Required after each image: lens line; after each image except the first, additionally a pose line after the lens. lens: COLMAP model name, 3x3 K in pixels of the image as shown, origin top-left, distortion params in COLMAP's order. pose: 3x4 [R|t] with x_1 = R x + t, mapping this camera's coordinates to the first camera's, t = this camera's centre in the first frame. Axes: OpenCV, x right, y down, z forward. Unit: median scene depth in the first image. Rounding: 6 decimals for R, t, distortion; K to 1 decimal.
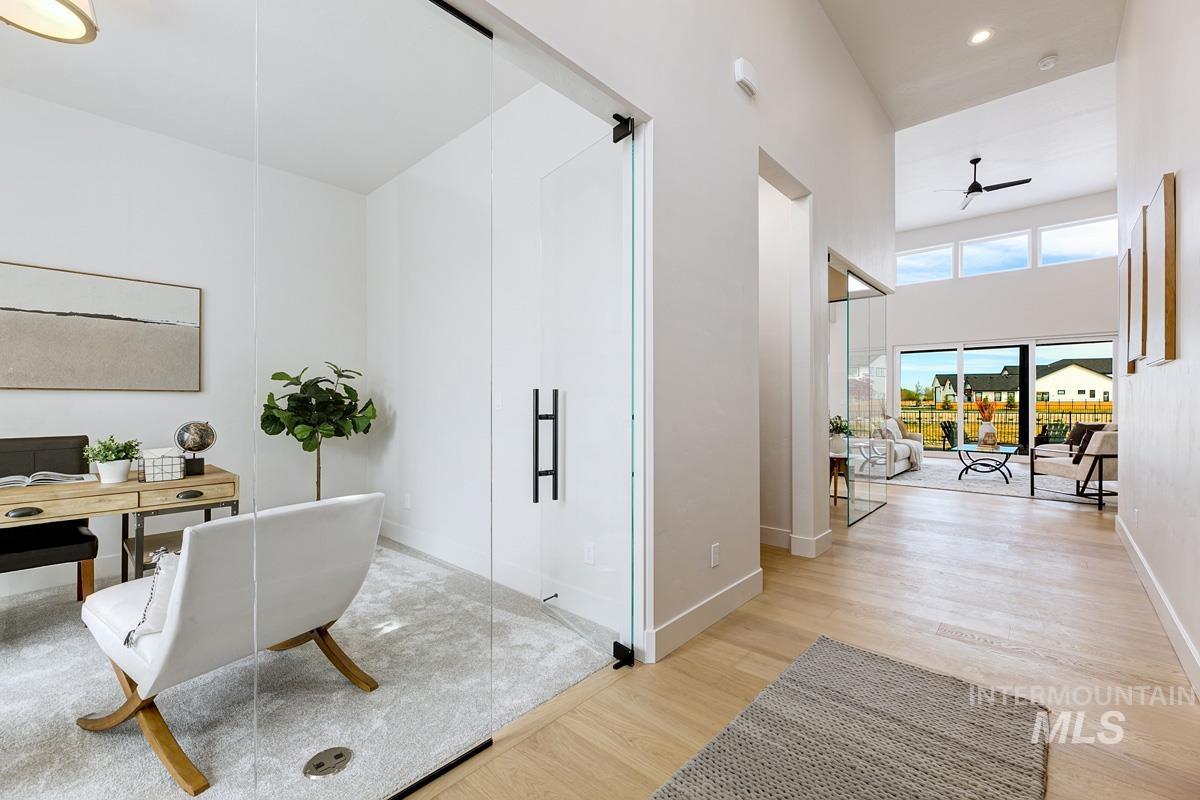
lens RADIAL K [[481.6, 0, 600.8], [0, 481.6, 400.5], [0, 0, 1]] dist [0.007773, -0.000771]
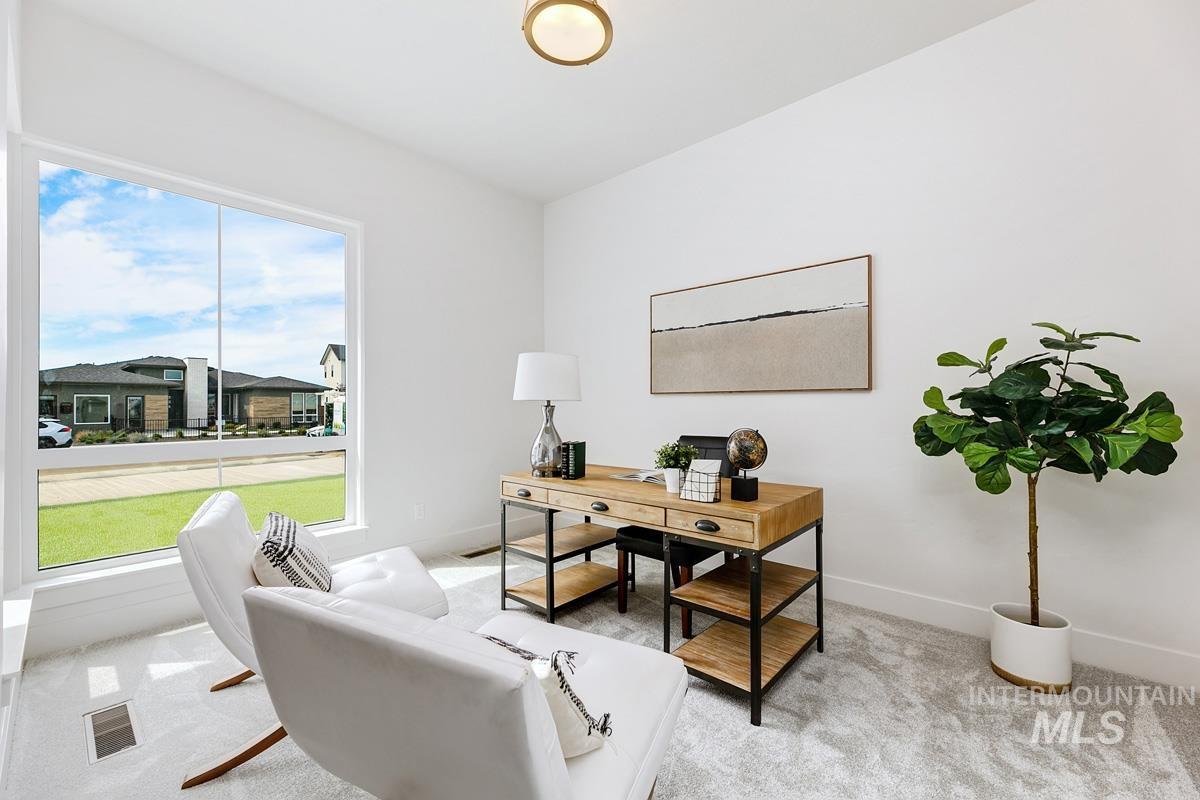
lens RADIAL K [[481.6, 0, 602.5], [0, 481.6, 404.9], [0, 0, 1]] dist [0.007773, -0.000771]
pose [[0.022679, -0.003063, -0.999738, -0.071000], [0.005513, 0.999980, -0.002939, 0.005787], [0.999728, -0.005445, 0.022695, 0.553699]]
